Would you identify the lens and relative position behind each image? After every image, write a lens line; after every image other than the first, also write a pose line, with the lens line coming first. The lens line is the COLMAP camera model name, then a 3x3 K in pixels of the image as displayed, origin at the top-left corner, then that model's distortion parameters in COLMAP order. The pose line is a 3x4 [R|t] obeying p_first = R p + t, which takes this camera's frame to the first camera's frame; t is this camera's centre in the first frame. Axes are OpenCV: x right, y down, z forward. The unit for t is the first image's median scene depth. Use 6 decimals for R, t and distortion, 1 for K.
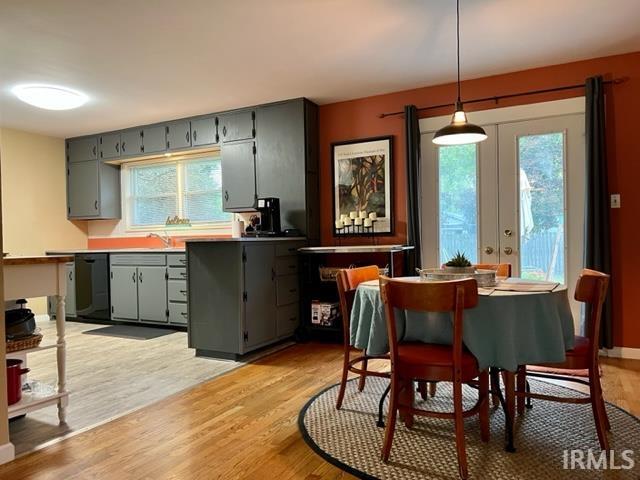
lens RADIAL K [[484.7, 0, 319.5], [0, 484.7, 244.0], [0, 0, 1]] dist [0.070233, -0.080081]
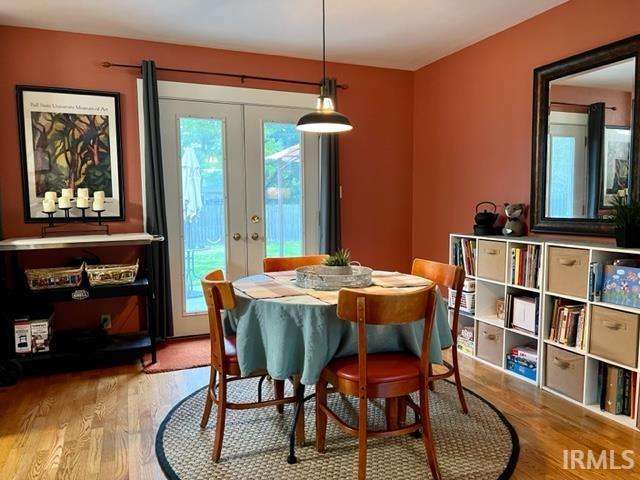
lens RADIAL K [[484.7, 0, 319.5], [0, 484.7, 244.0], [0, 0, 1]] dist [0.070233, -0.080081]
pose [[0.640555, -0.049636, 0.766307, -0.251651], [0.004341, 0.998127, 0.061023, -0.026908], [-0.767900, -0.035762, 0.639571, 0.235751]]
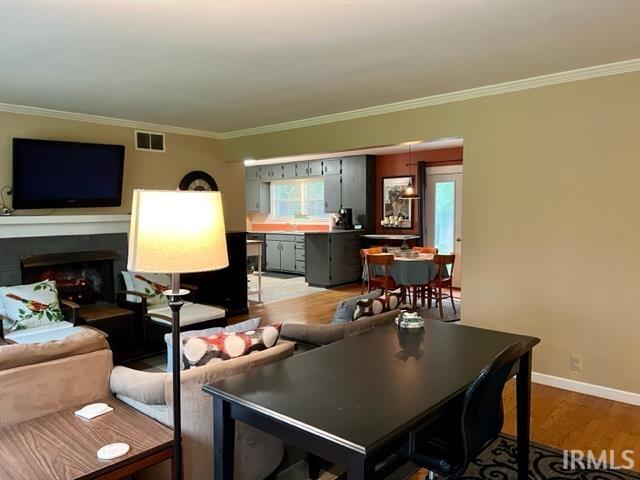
lens RADIAL K [[484.7, 0, 319.5], [0, 484.7, 244.0], [0, 0, 1]] dist [0.070233, -0.080081]
pose [[0.969417, 0.028452, -0.243765, 0.255392], [-0.012252, 0.997629, 0.067720, -0.081070], [0.245114, -0.062662, 0.967467, -0.858556]]
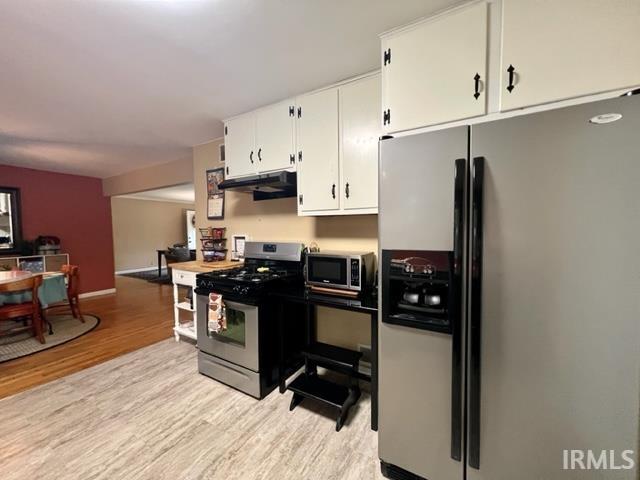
lens RADIAL K [[254.7, 0, 320.0], [0, 254.7, 240.0], [0, 0, 1]] dist [-0.000910, 0.000354]
pose [[-0.998891, 0.025469, 0.039589, -0.662725], [0.027598, 0.998150, 0.054184, -0.063477], [-0.038136, 0.055216, -0.997746, 1.144534]]
